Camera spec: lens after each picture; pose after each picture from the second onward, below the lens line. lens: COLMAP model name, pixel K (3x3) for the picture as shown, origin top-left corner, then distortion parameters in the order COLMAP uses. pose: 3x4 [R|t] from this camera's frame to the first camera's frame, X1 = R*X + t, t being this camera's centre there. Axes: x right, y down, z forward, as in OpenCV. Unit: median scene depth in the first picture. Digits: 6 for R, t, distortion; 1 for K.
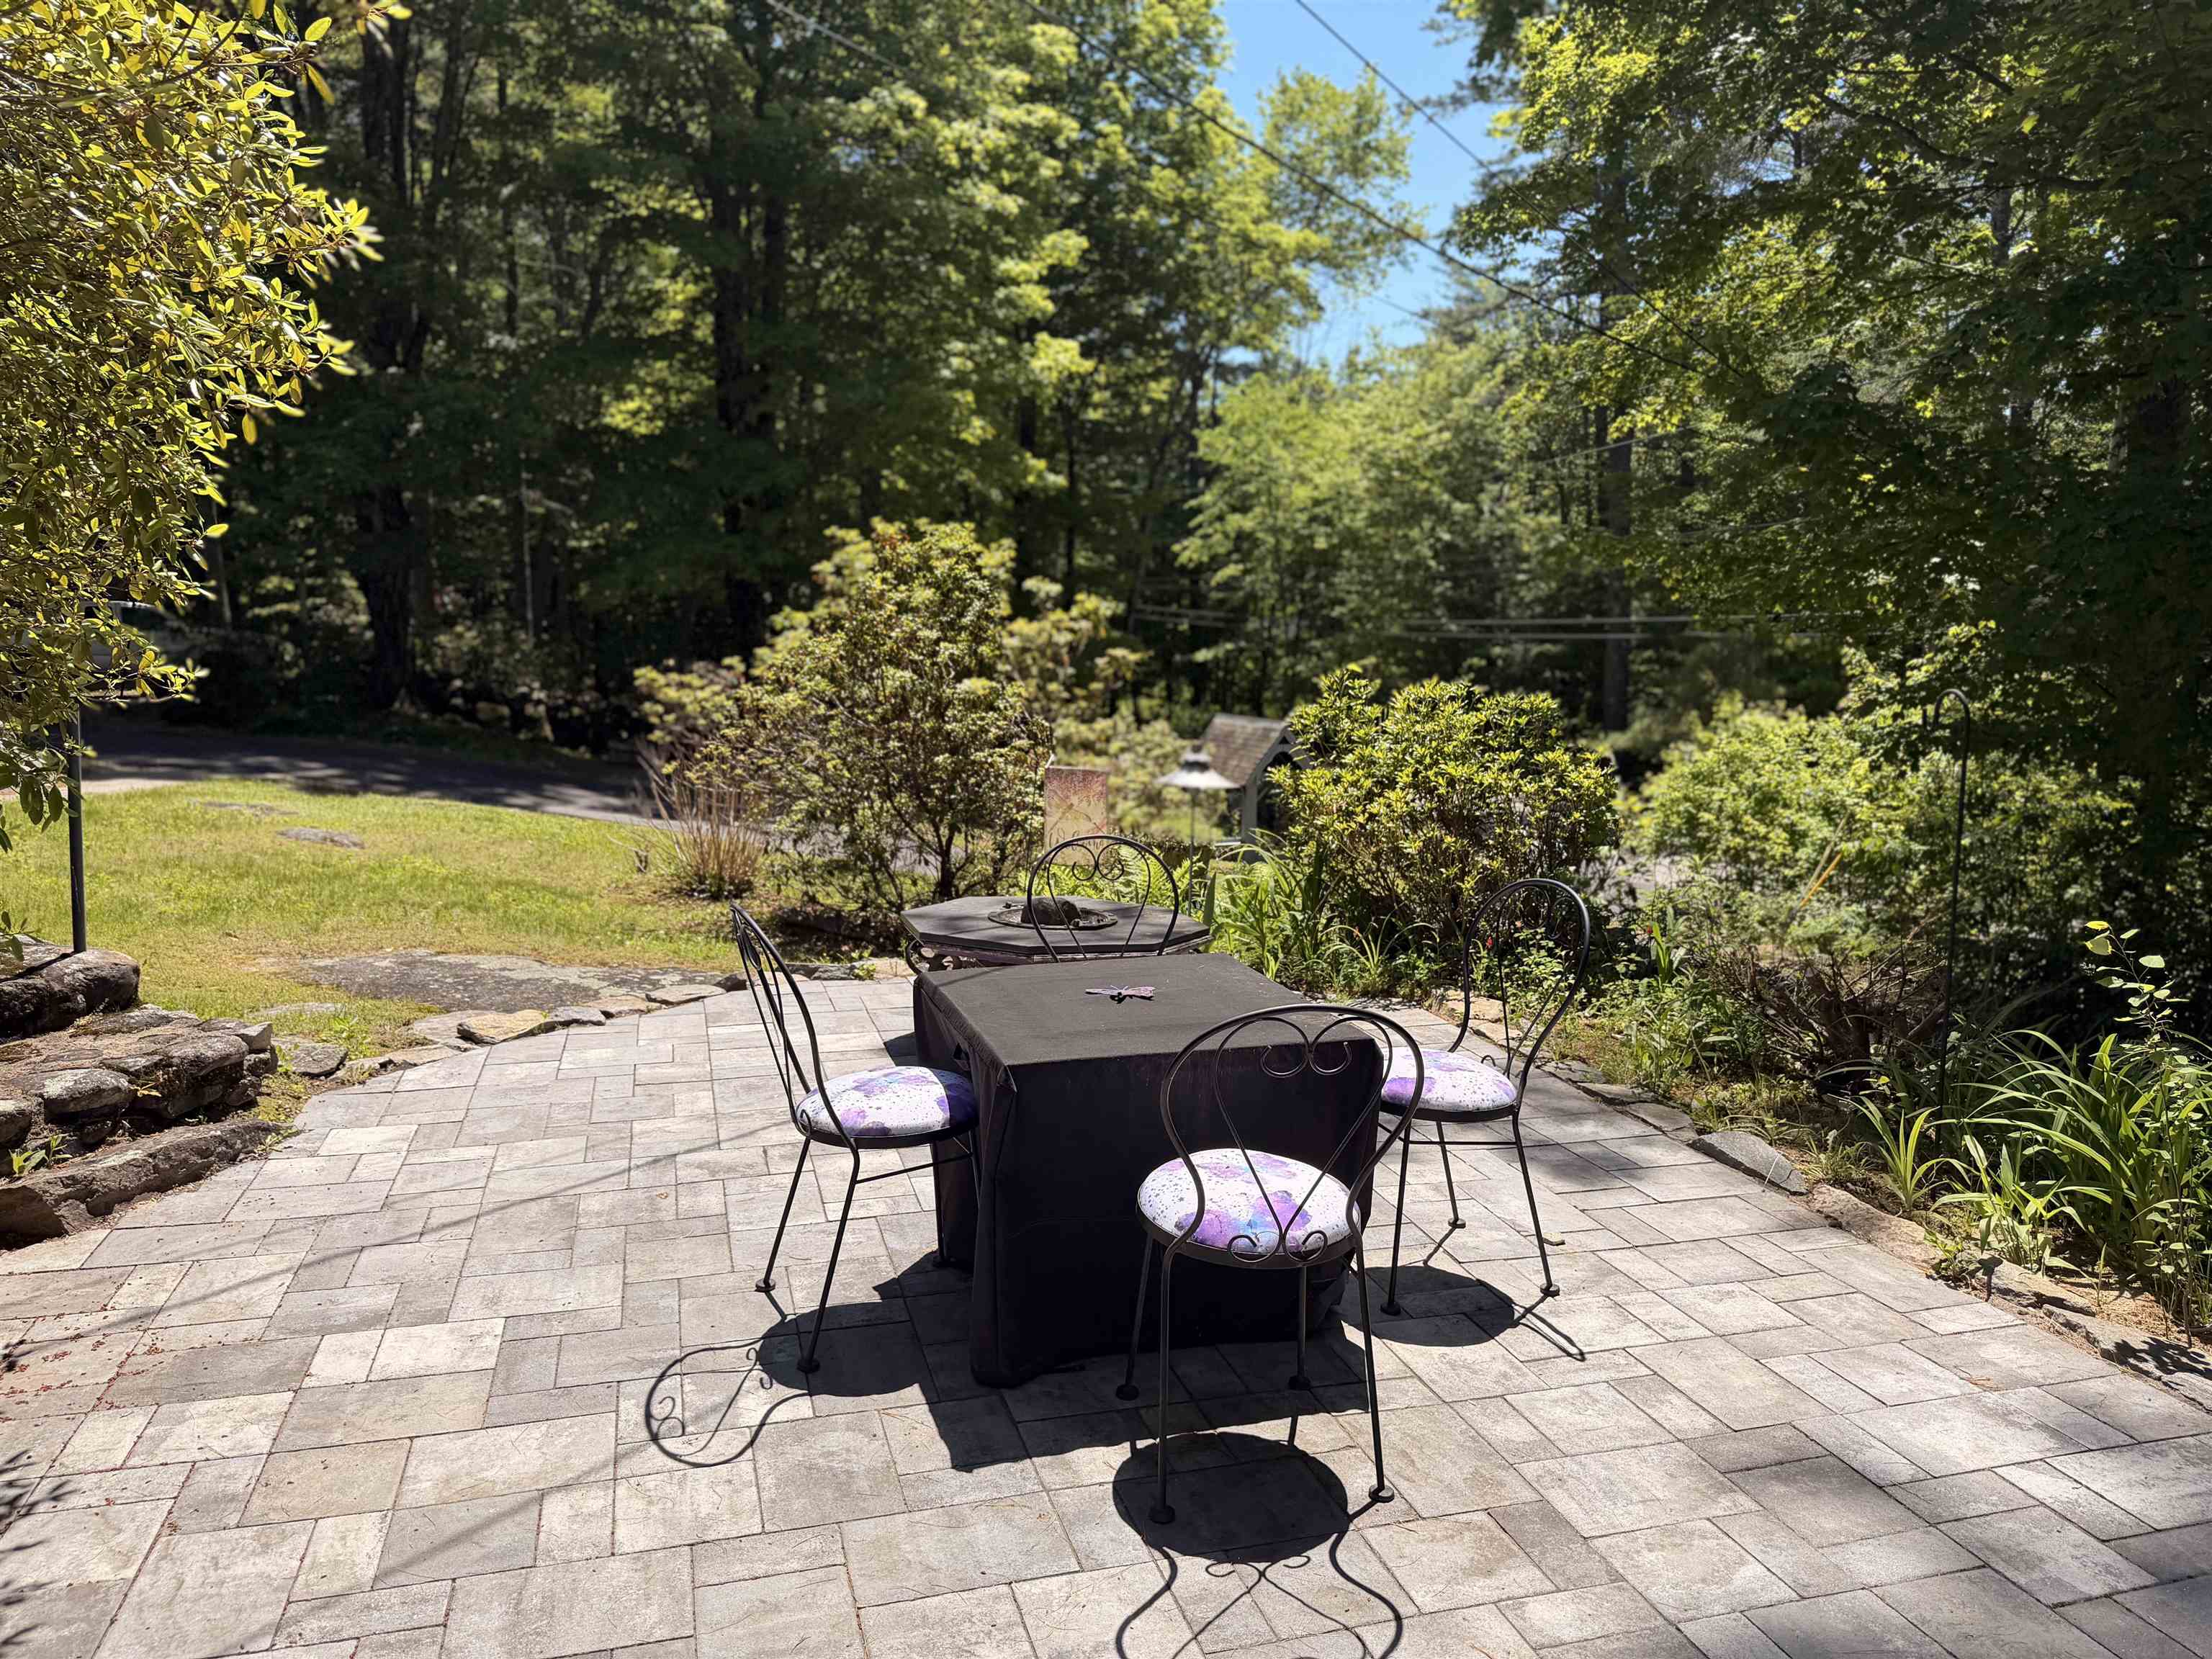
lens RADIAL K [[1540.4, 0, 1100.8], [0, 1540.4, 831.5], [0, 0, 1]] dist [0.094121, -0.128952]
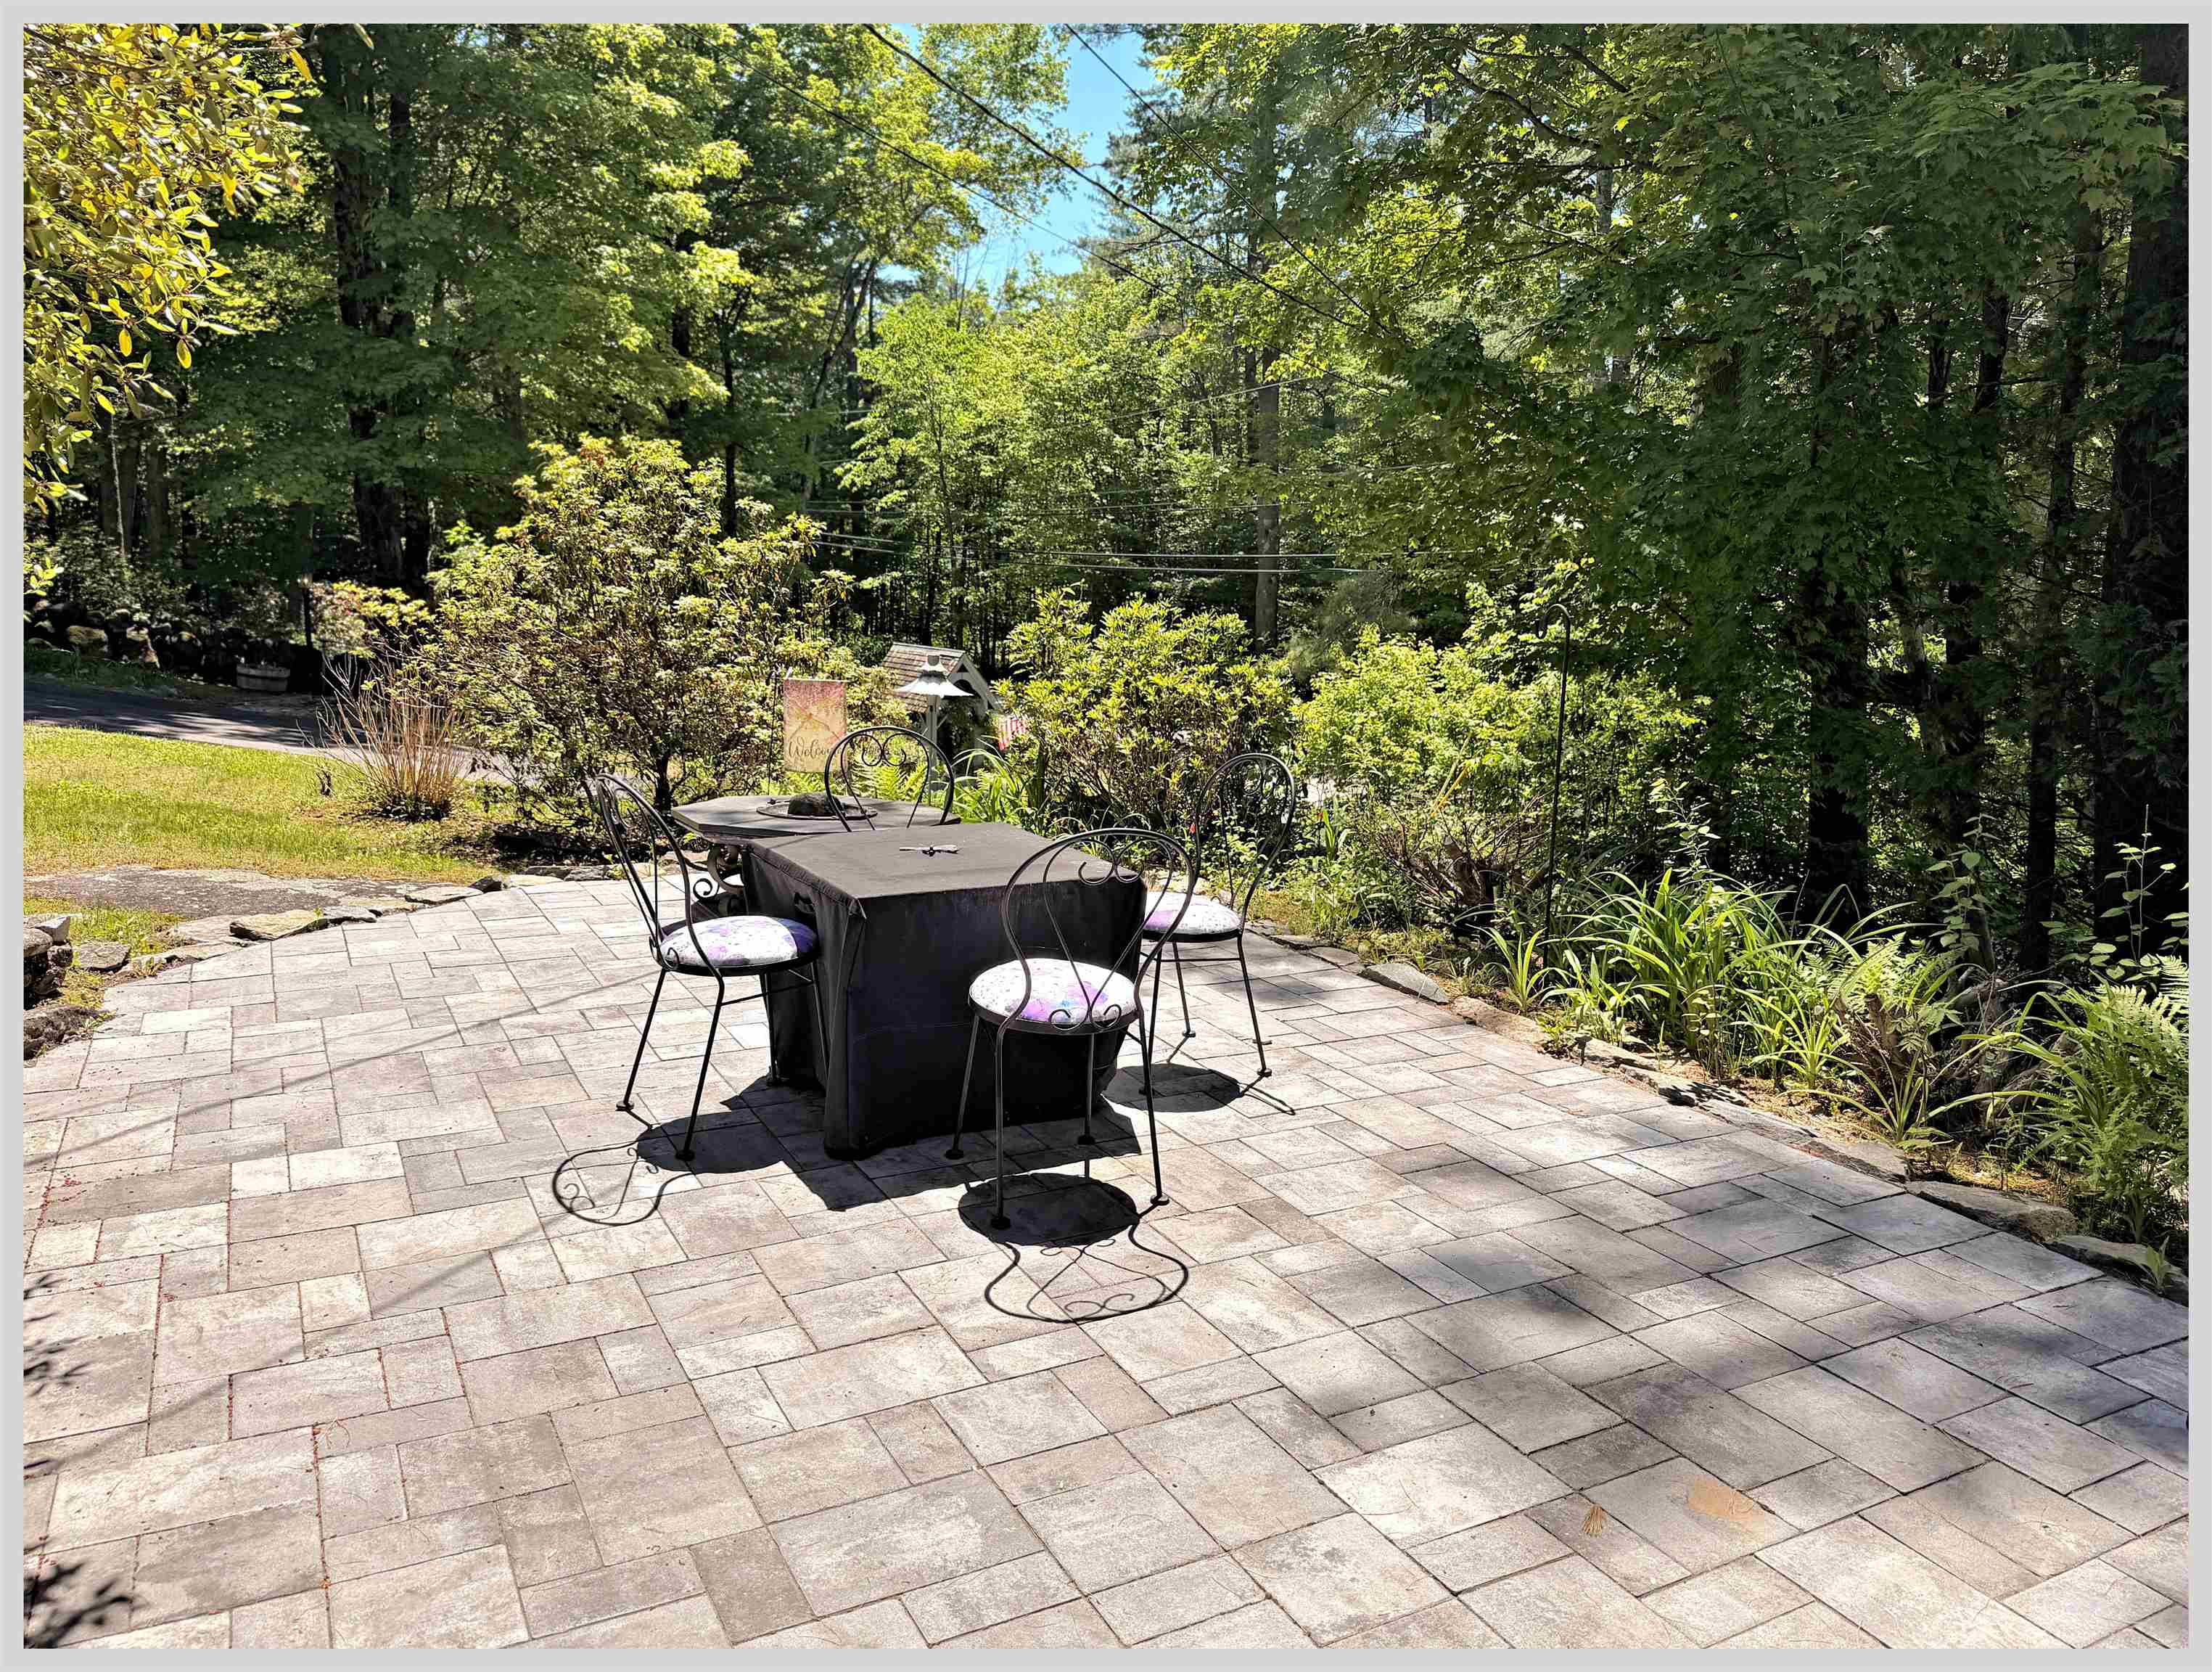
lens RADIAL K [[1550.8, 0, 1064.5], [0, 1550.8, 838.9], [0, 0, 1]] dist [0.173002, -0.337336]
pose [[0.981110, -0.019677, 0.192449, -0.061415], [0.010566, 0.998779, 0.048255, 0.020073], [-0.193163, -0.045310, 0.980120, -0.113825]]
